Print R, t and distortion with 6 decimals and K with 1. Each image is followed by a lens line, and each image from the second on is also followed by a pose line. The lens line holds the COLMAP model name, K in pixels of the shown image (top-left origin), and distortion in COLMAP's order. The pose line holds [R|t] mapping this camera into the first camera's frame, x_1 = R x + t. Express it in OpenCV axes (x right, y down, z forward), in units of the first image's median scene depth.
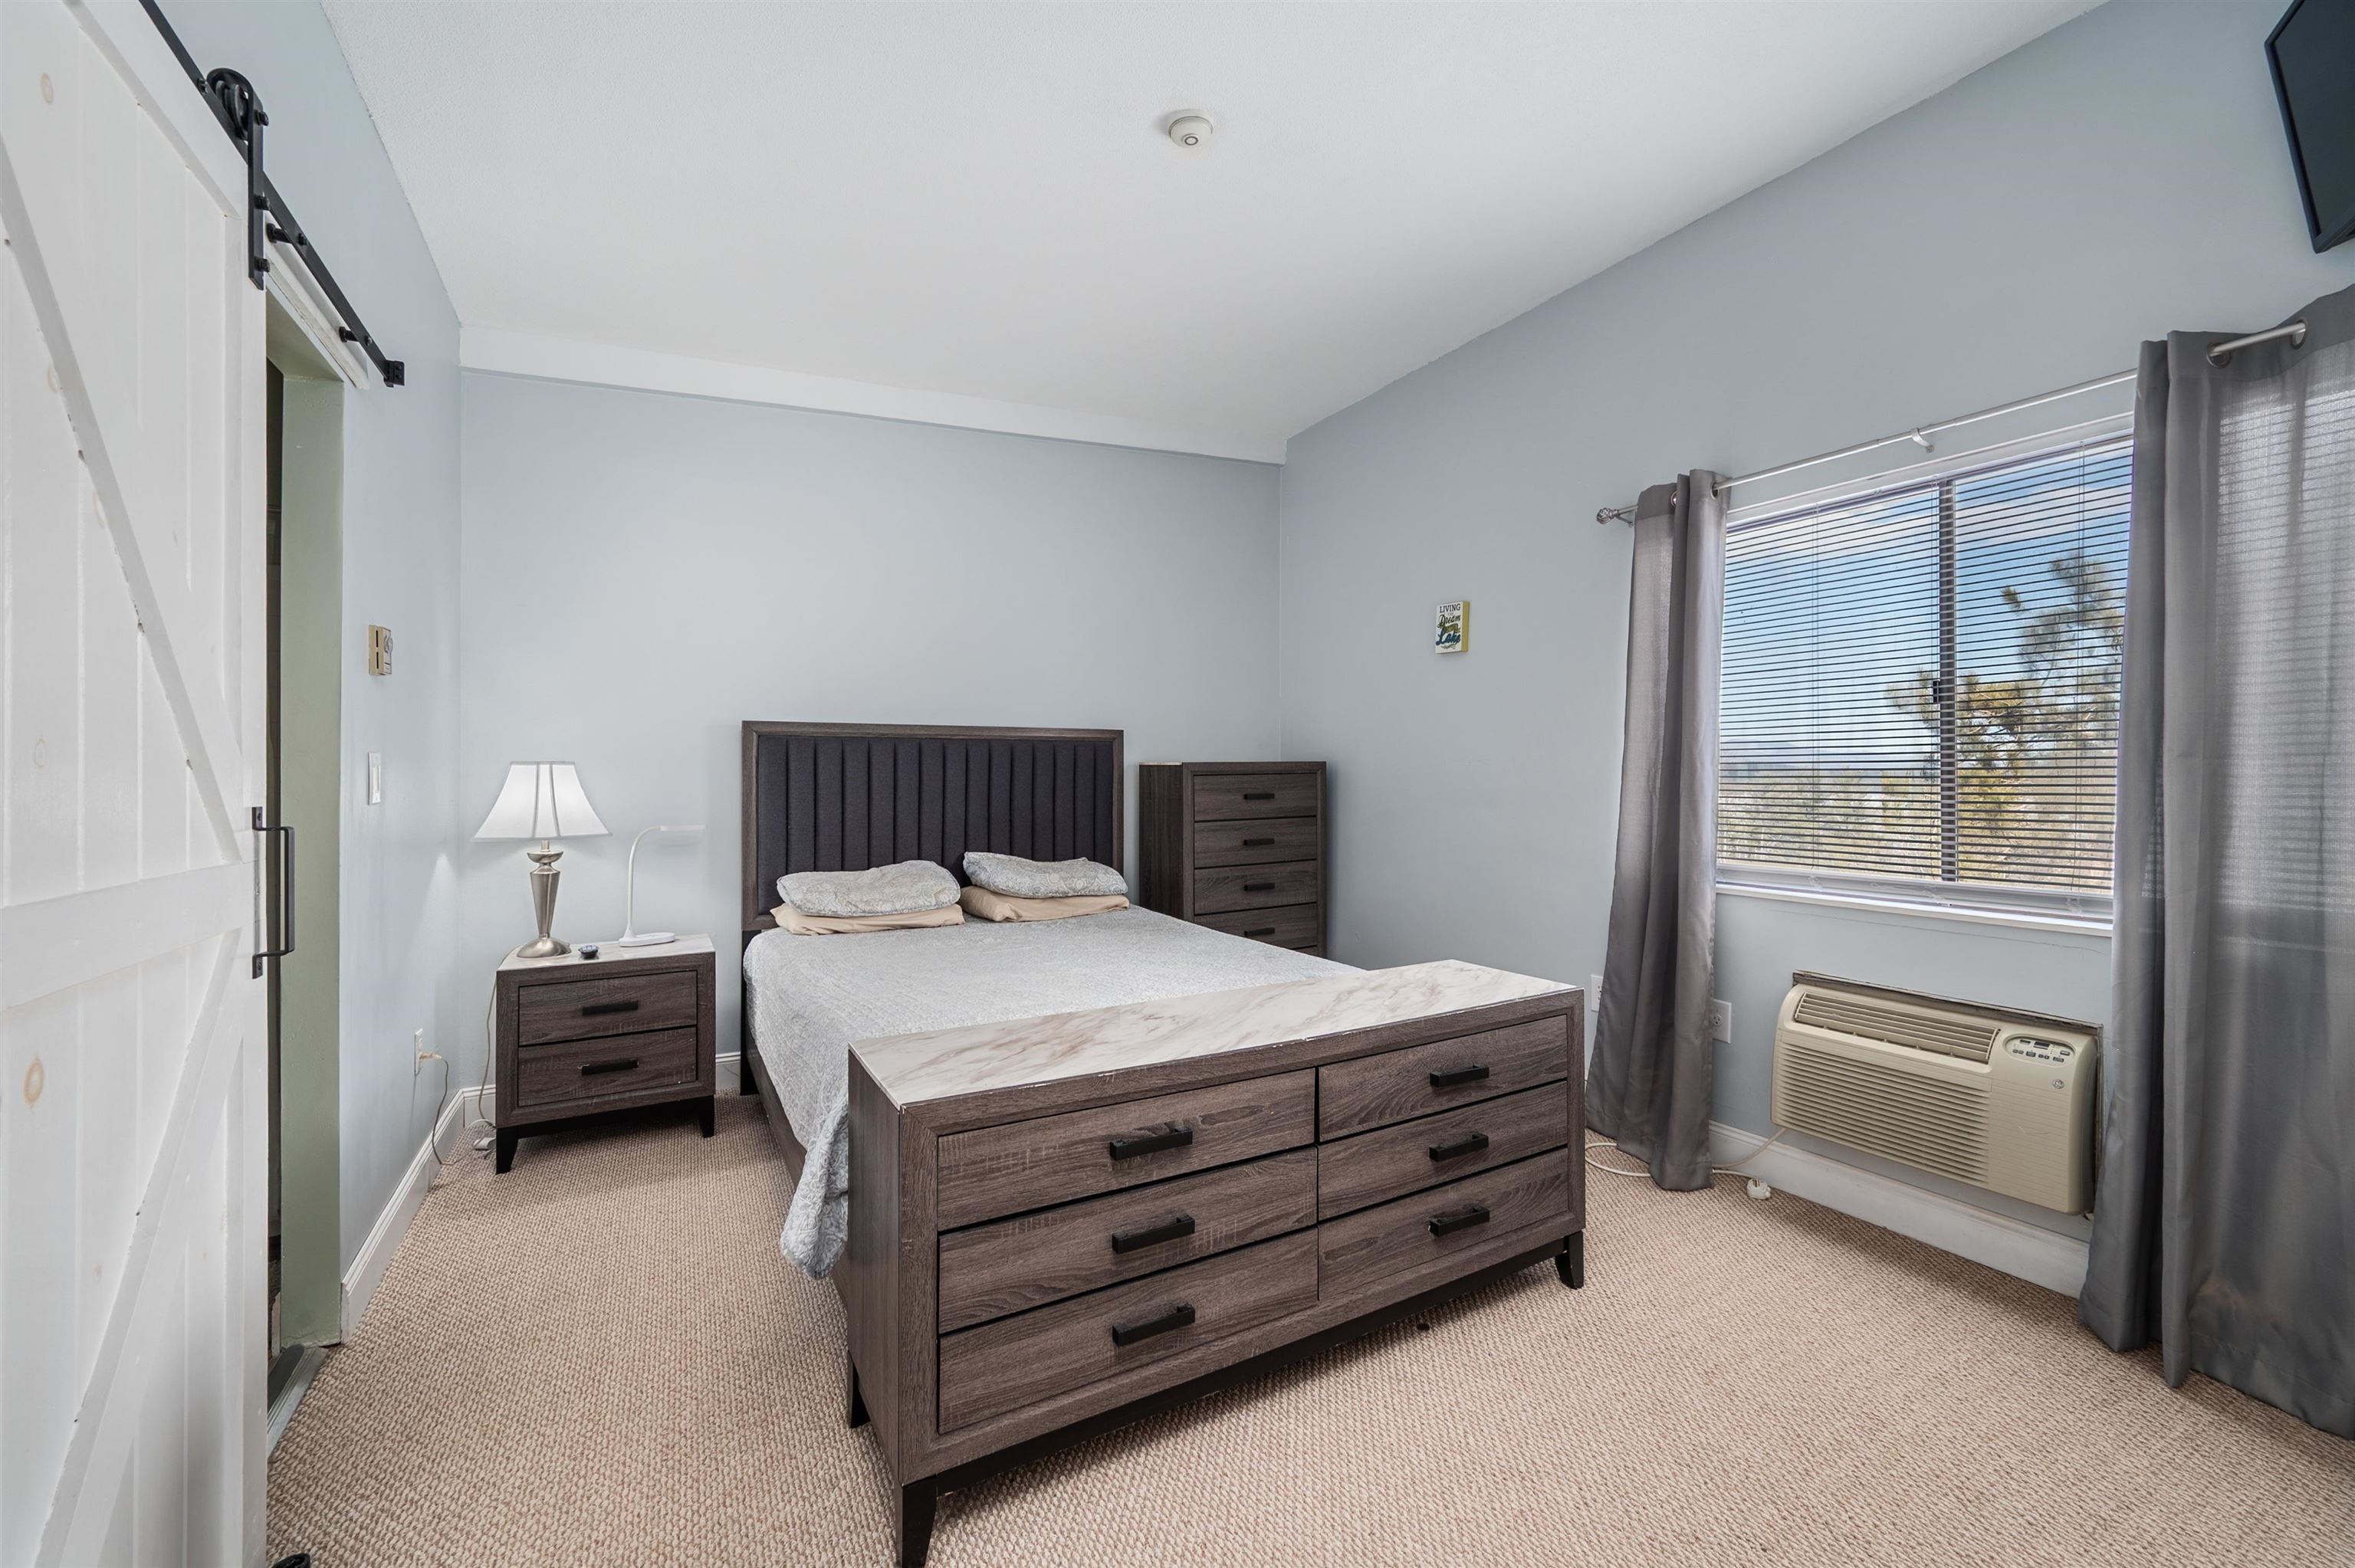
lens RADIAL K [[967.4, 0, 1188.7], [0, 967.4, 793.2], [0, 0, 1]] dist [-0.001348, -0.000083]
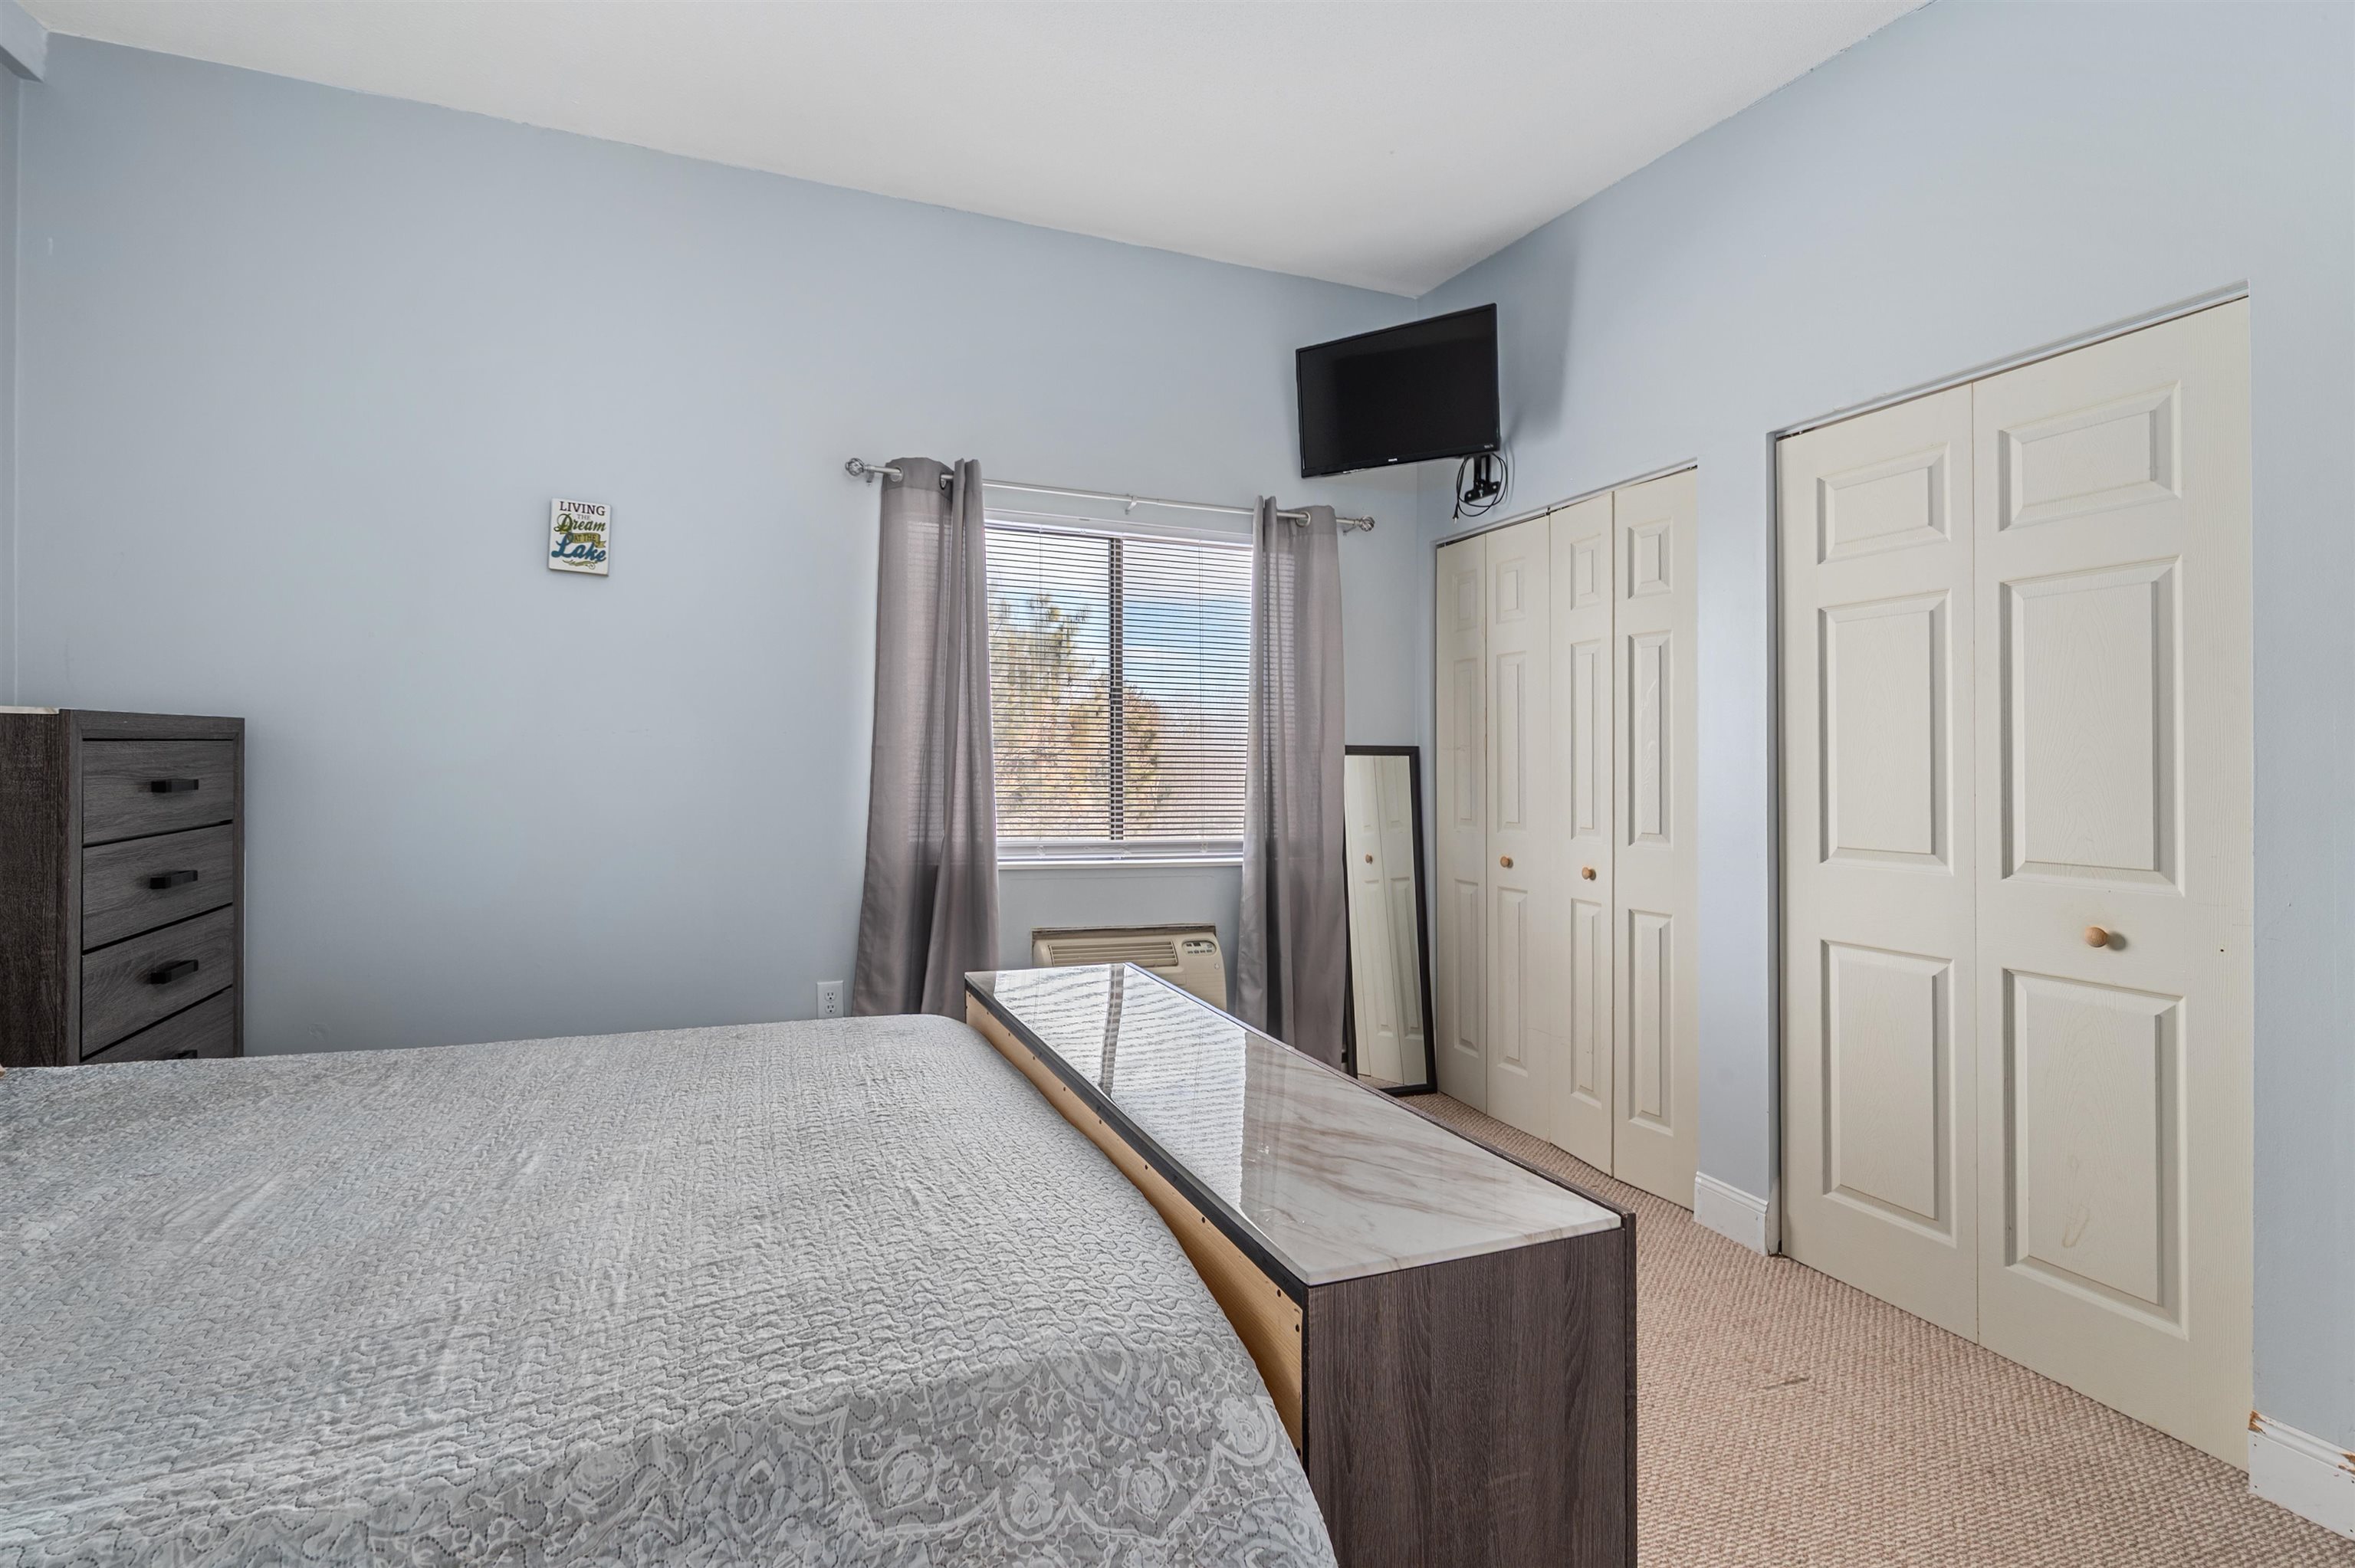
lens RADIAL K [[1093.3, 0, 1179.0], [0, 1093.3, 767.8], [0, 0, 1]] dist [0.002939, 0.000333]
pose [[0.128209, -0.003838, 0.991740, -0.685041], [-0.000386, 0.999992, 0.003920, -0.013278], [-0.991747, -0.000885, 0.128206, 0.719795]]
